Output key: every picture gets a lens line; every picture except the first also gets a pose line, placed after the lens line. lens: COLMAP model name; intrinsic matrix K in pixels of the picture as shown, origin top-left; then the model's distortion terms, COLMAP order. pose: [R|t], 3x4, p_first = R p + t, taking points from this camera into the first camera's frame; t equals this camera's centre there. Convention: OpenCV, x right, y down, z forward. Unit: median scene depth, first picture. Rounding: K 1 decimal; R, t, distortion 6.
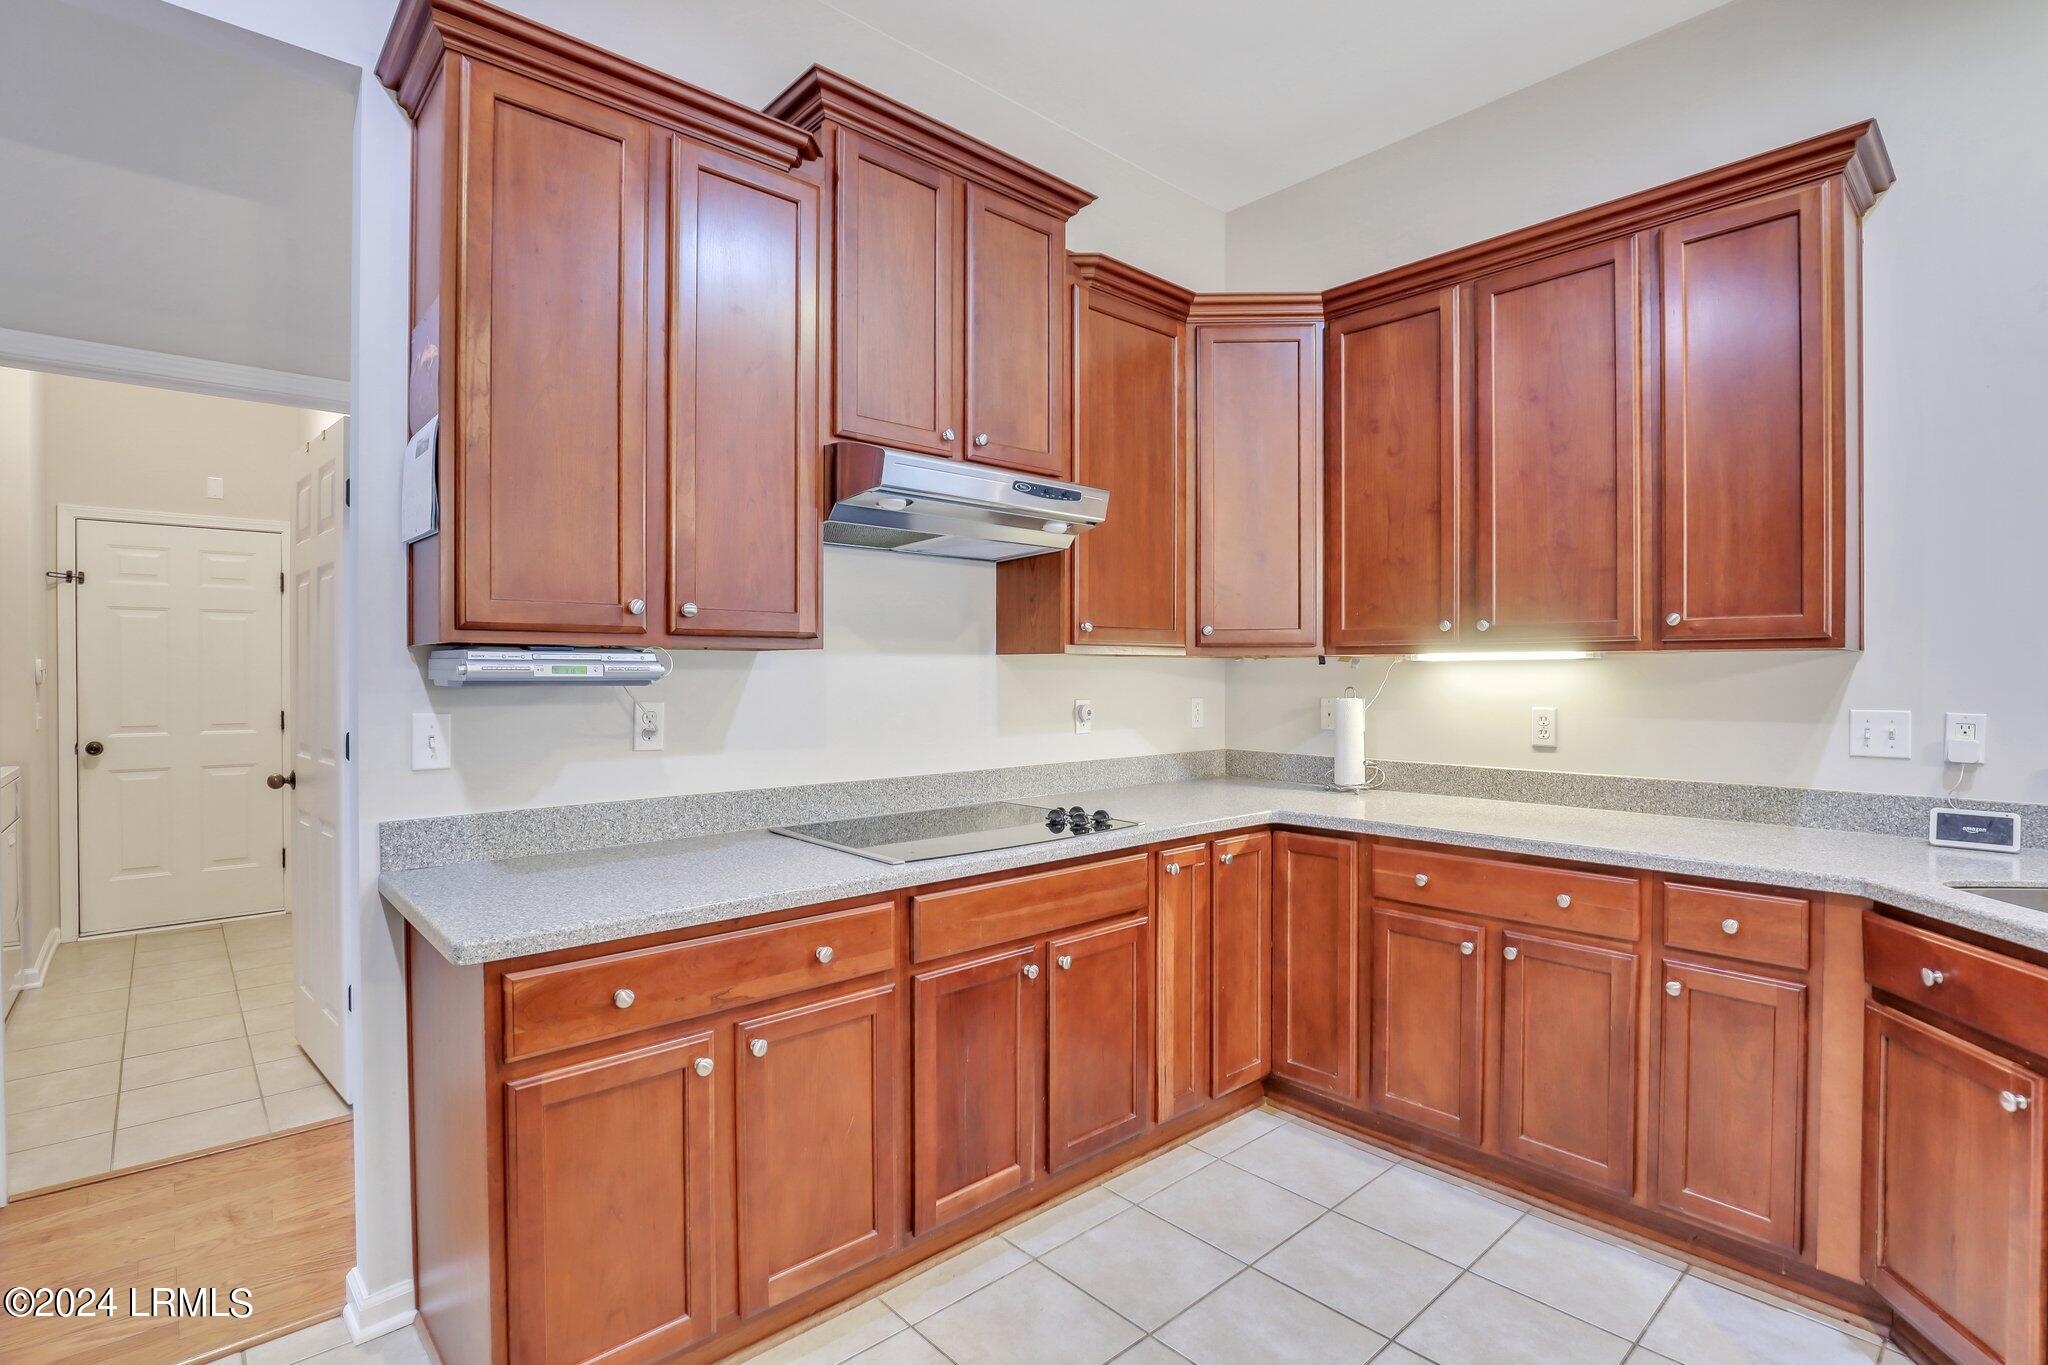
lens RADIAL K [[967.2, 0, 1034.3], [0, 967.2, 680.7], [0, 0, 1]] dist [-0.032280, 0.004751]
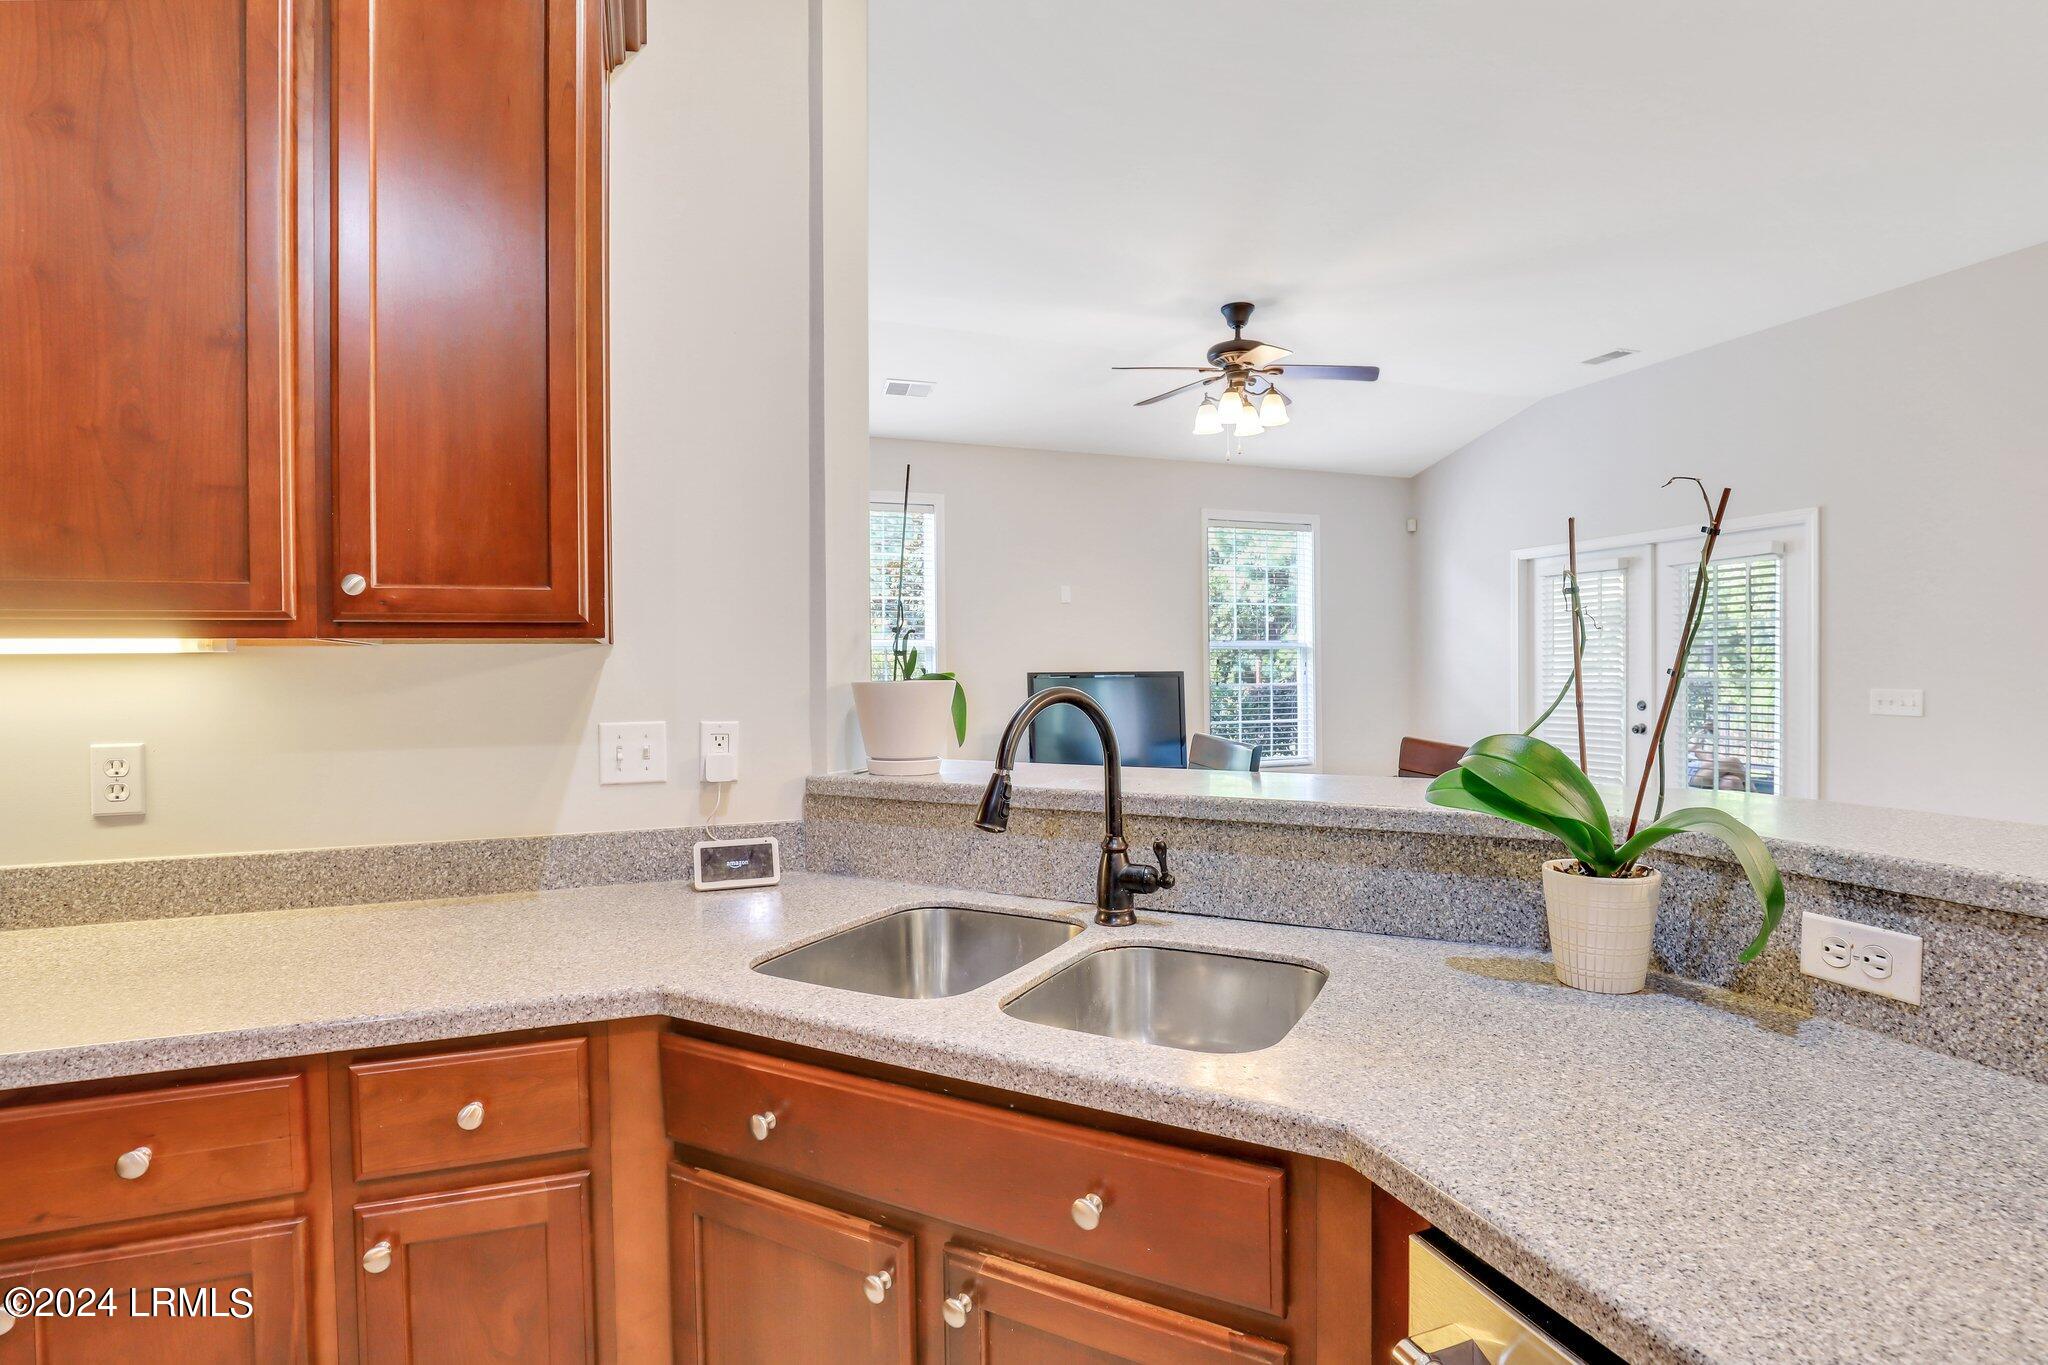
lens RADIAL K [[988.0, 0, 1039.4], [0, 988.0, 680.4], [0, 0, 1]] dist [-0.030332, 0.005954]
pose [[0.365200, -0.014230, 0.930820, 0.253258], [0.018230, 0.999801, 0.008132, -0.003012], [-0.930751, 0.013999, 0.365387, 0.371906]]
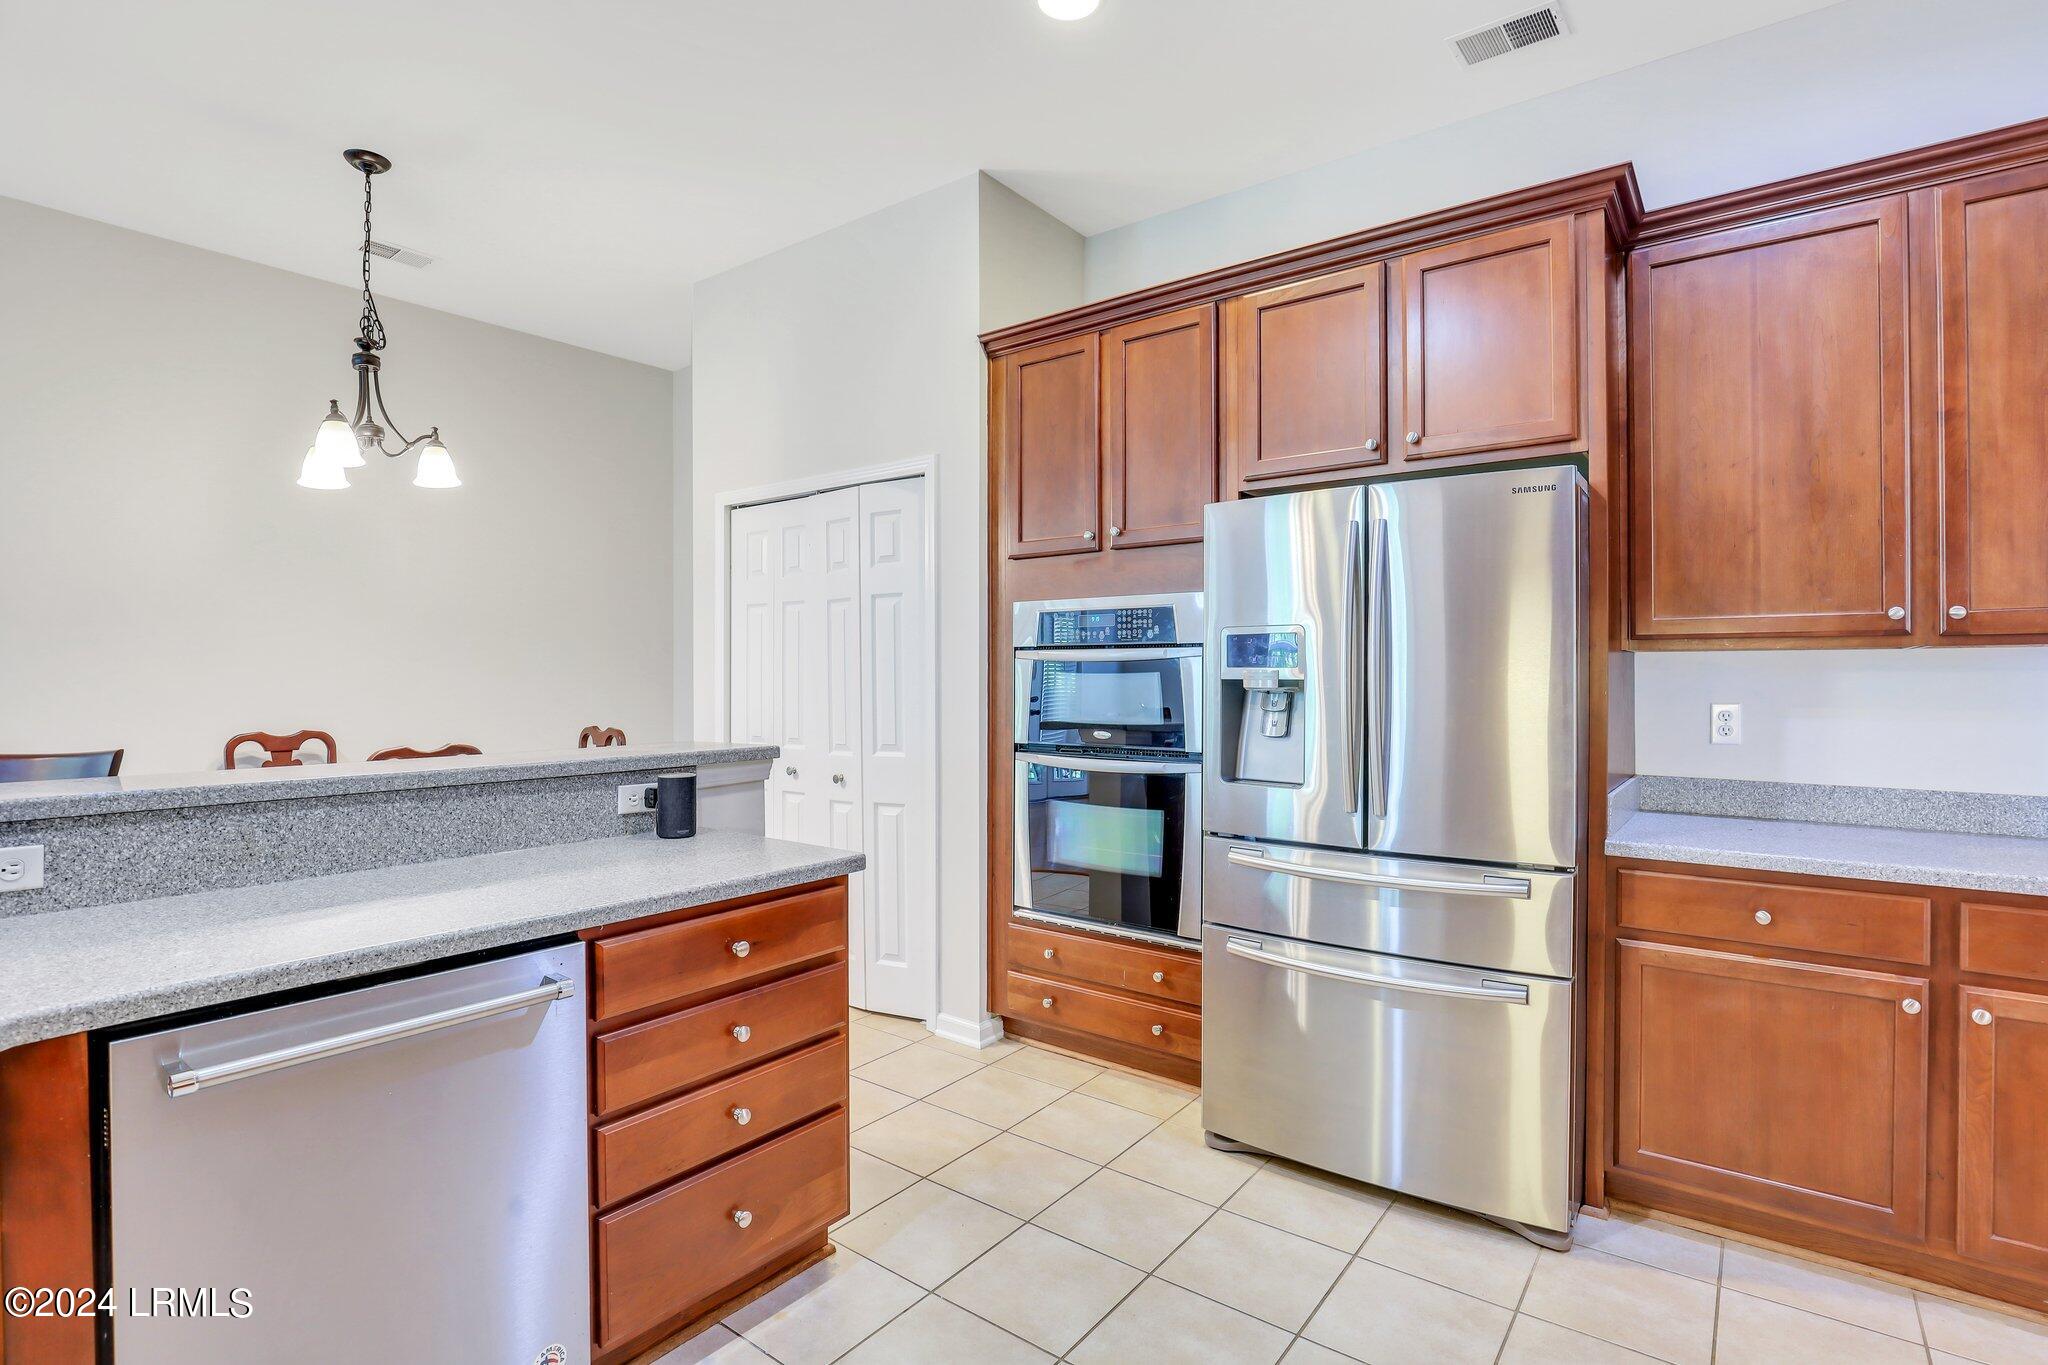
lens RADIAL K [[981.2, 0, 1072.1], [0, 981.2, 677.0], [0, 0, 1]] dist [-0.033649, 0.007491]
pose [[-0.976777, -0.000920, -0.214257, 0.226598], [-0.003274, 0.999938, 0.010631, -0.006743], [0.214234, 0.011086, -0.976719, 0.934223]]
